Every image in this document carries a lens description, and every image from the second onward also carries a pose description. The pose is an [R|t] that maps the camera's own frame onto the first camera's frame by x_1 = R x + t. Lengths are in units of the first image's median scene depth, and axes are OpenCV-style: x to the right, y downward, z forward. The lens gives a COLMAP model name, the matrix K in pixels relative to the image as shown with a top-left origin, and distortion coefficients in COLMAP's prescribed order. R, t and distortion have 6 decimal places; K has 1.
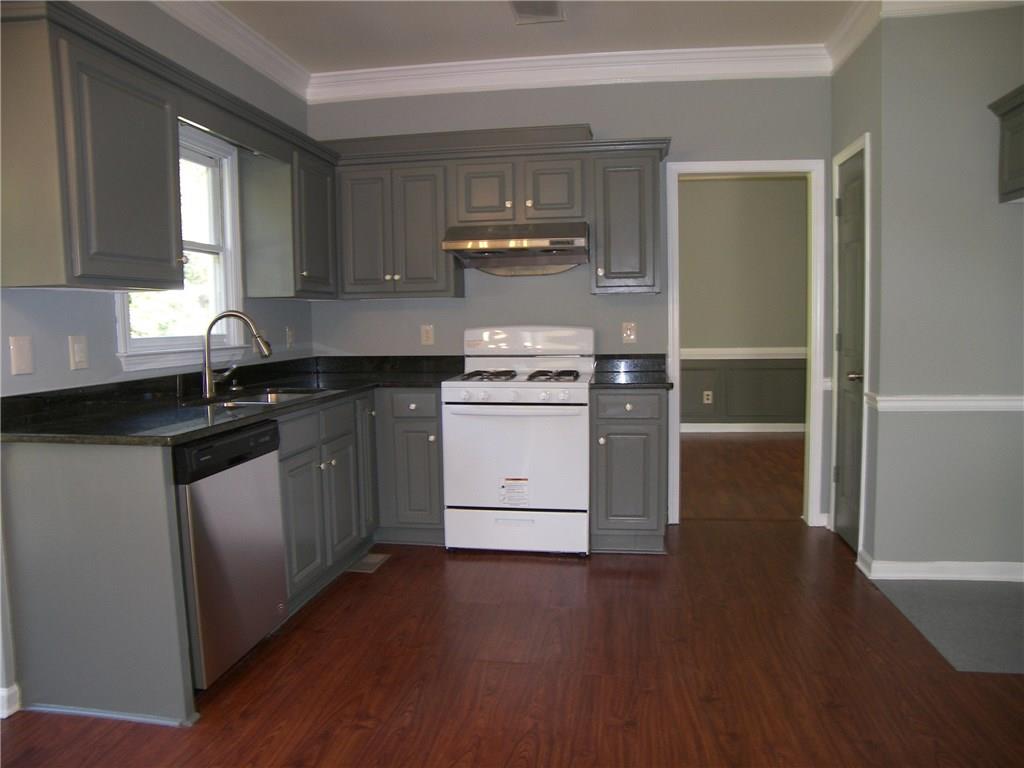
lens RADIAL K [[724.7, 0, 515.9], [0, 724.7, 386.7], [0, 0, 1]] dist [-0.161967, 0.122908]
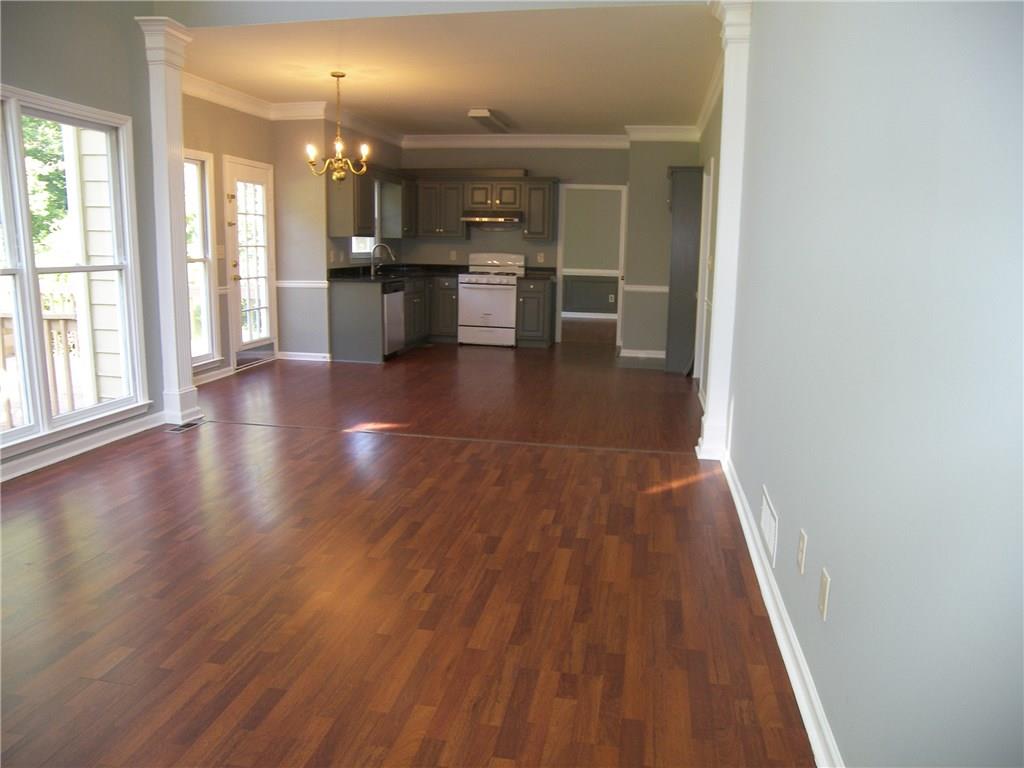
lens RADIAL K [[724.7, 0, 515.9], [0, 724.7, 386.7], [0, 0, 1]] dist [-0.161967, 0.122908]
pose [[0.998868, 0.041106, -0.023942, 0.167477], [-0.038457, 0.994020, 0.102203, 0.114648], [0.028000, -0.101167, 0.994475, -1.489755]]
